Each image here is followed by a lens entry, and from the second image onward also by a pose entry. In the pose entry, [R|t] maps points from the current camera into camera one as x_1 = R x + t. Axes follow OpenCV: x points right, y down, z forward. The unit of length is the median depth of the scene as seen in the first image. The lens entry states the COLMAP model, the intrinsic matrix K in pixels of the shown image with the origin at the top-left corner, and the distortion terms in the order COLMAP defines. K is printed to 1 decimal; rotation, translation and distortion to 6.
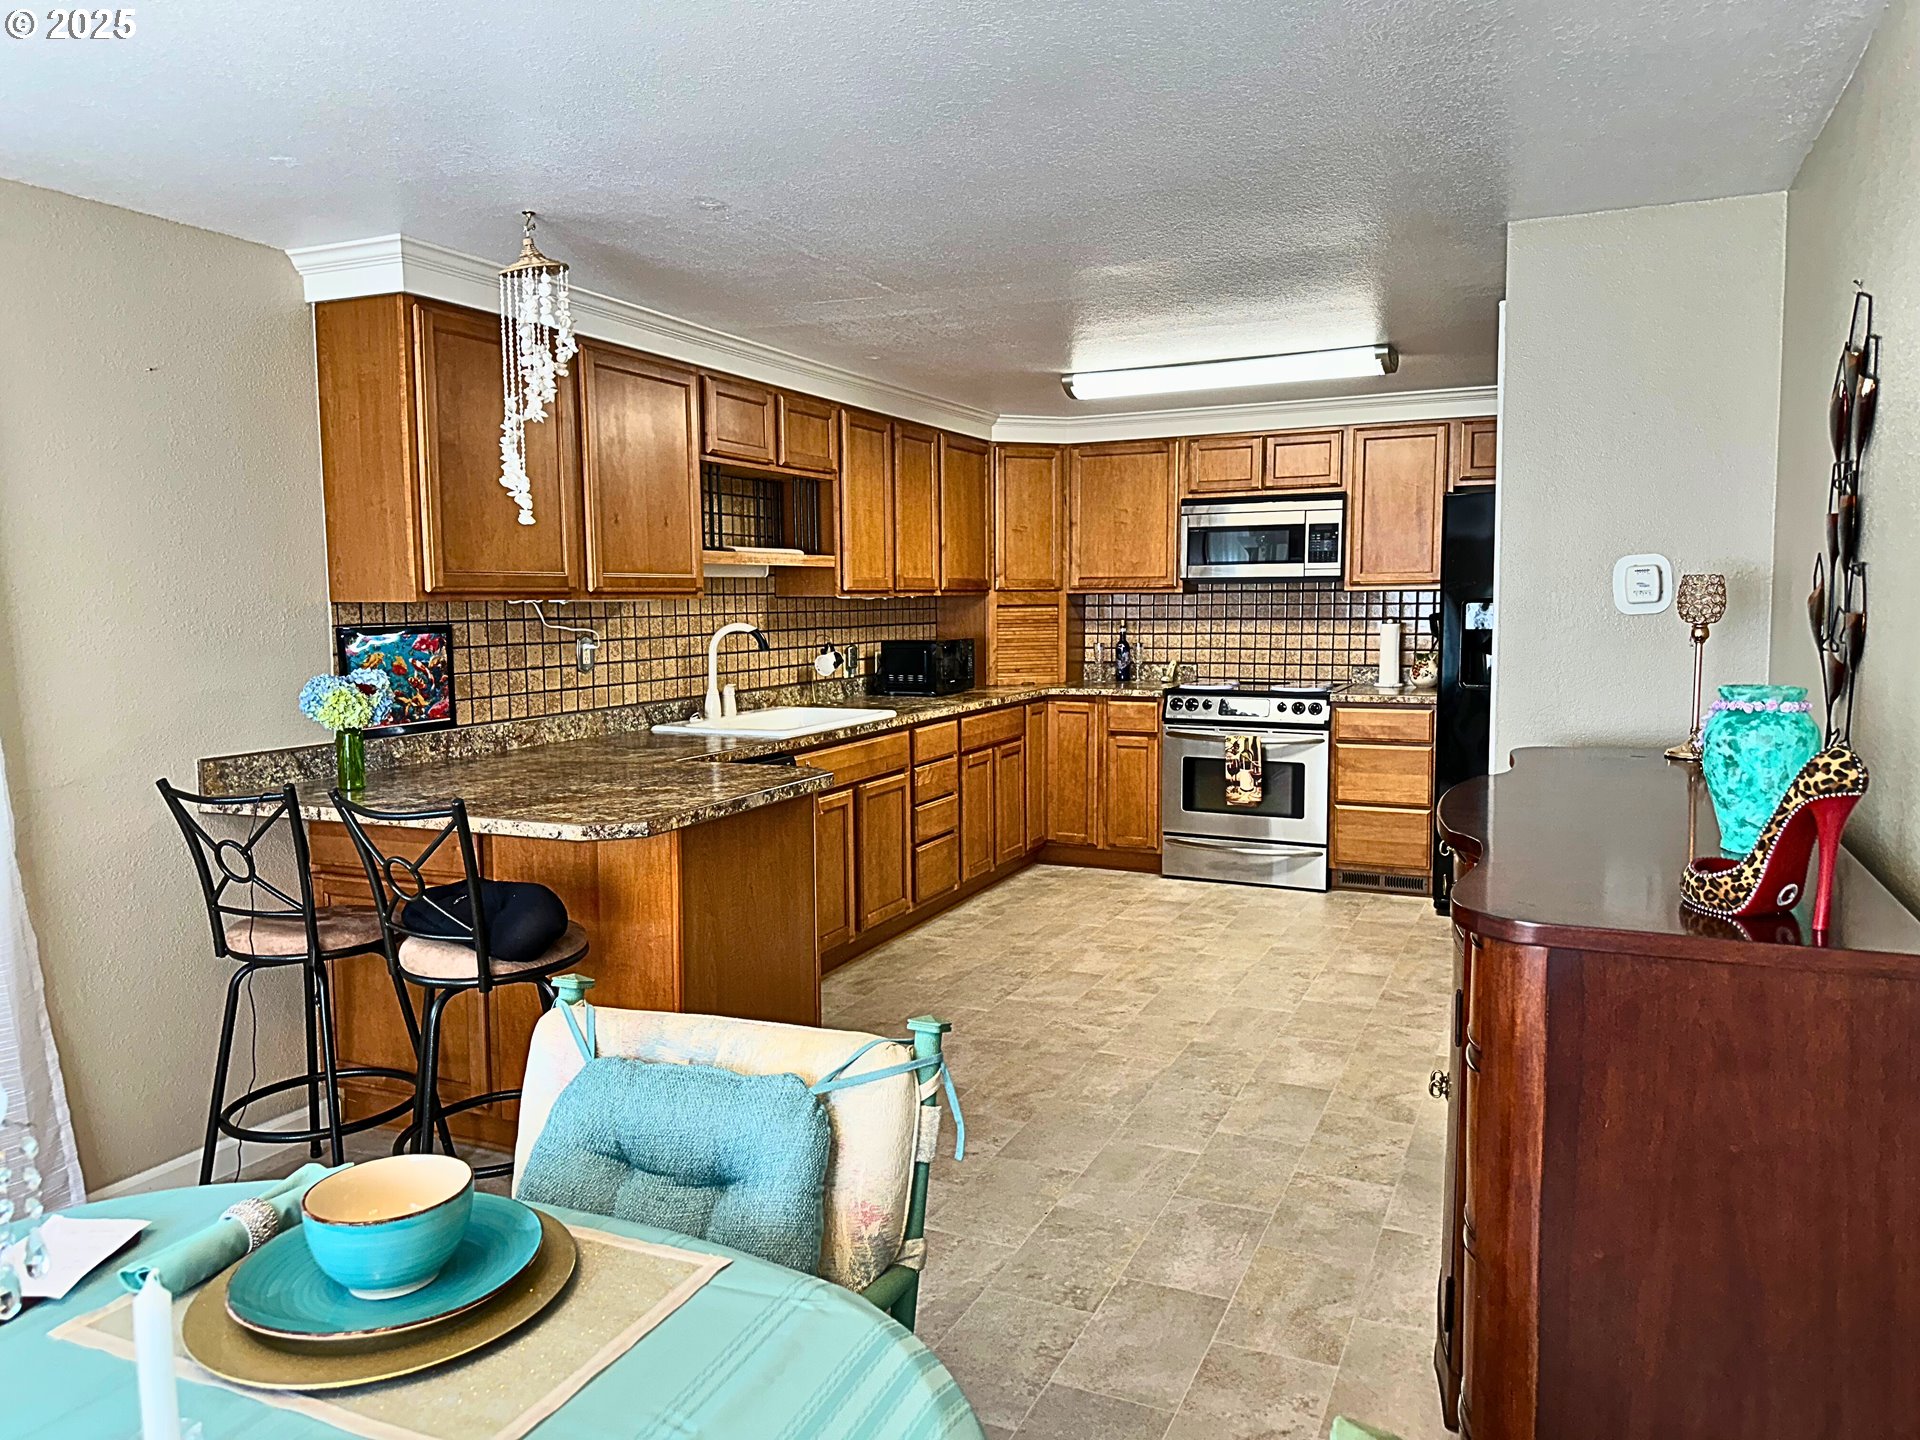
lens RADIAL K [[1380.2, 0, 960.0], [0, 1380.2, 720.0], [0, 0, 1]] dist [0.079211, -0.099595]
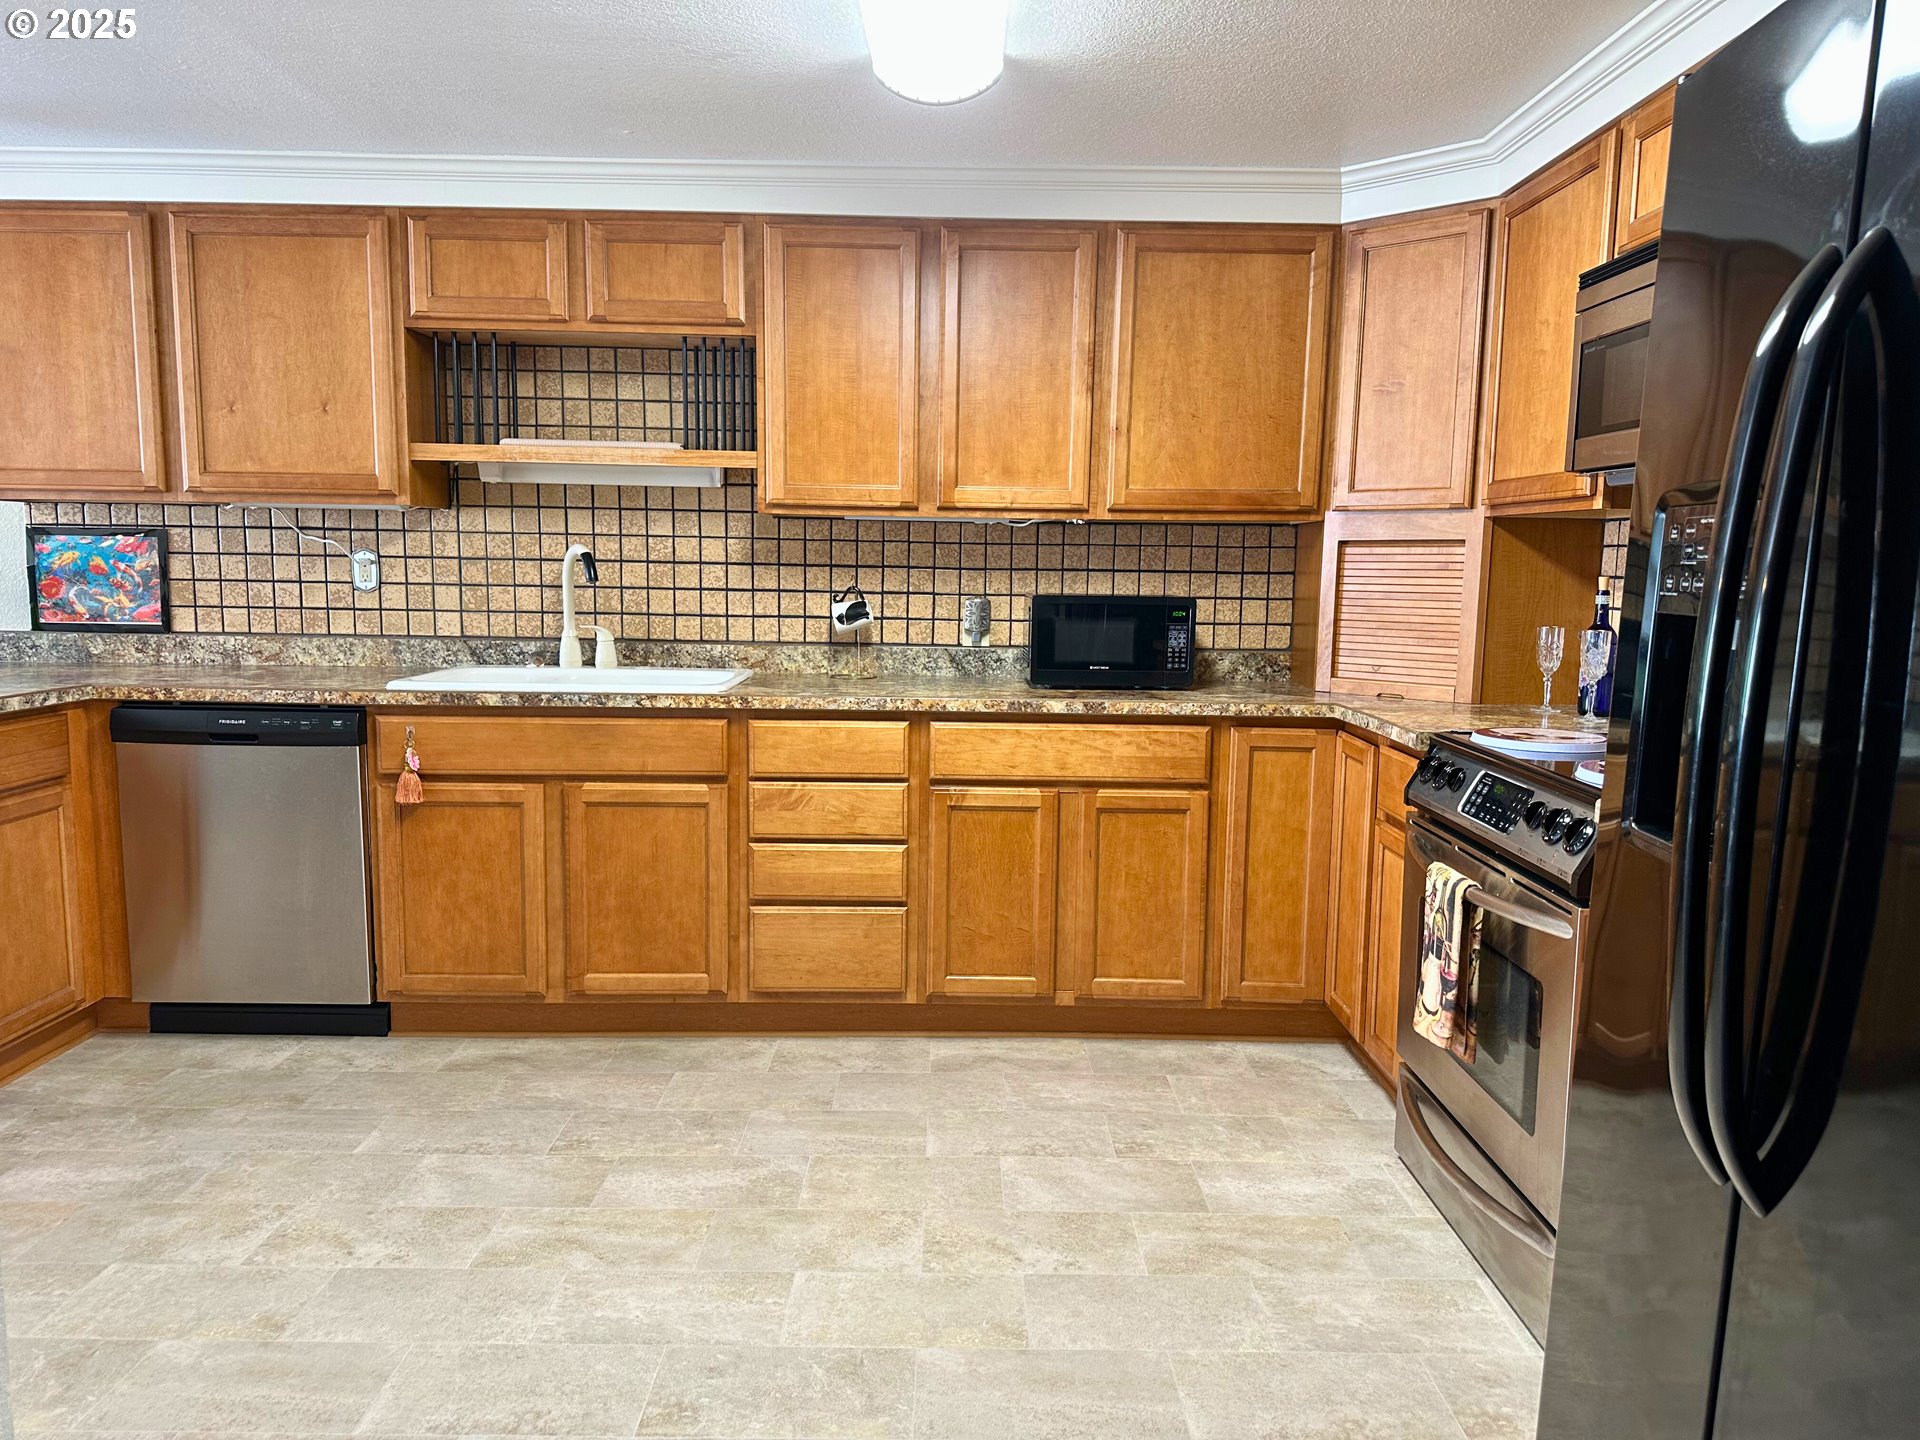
lens RADIAL K [[1380.2, 0, 960.0], [0, 1380.2, 720.0], [0, 0, 1]] dist [0.079211, -0.099595]
pose [[0.397801, 0.120703, -0.909497, 0.651307], [-0.104377, 0.990826, 0.085843, -0.065167], [0.911515, 0.060782, 0.406750, 0.931008]]
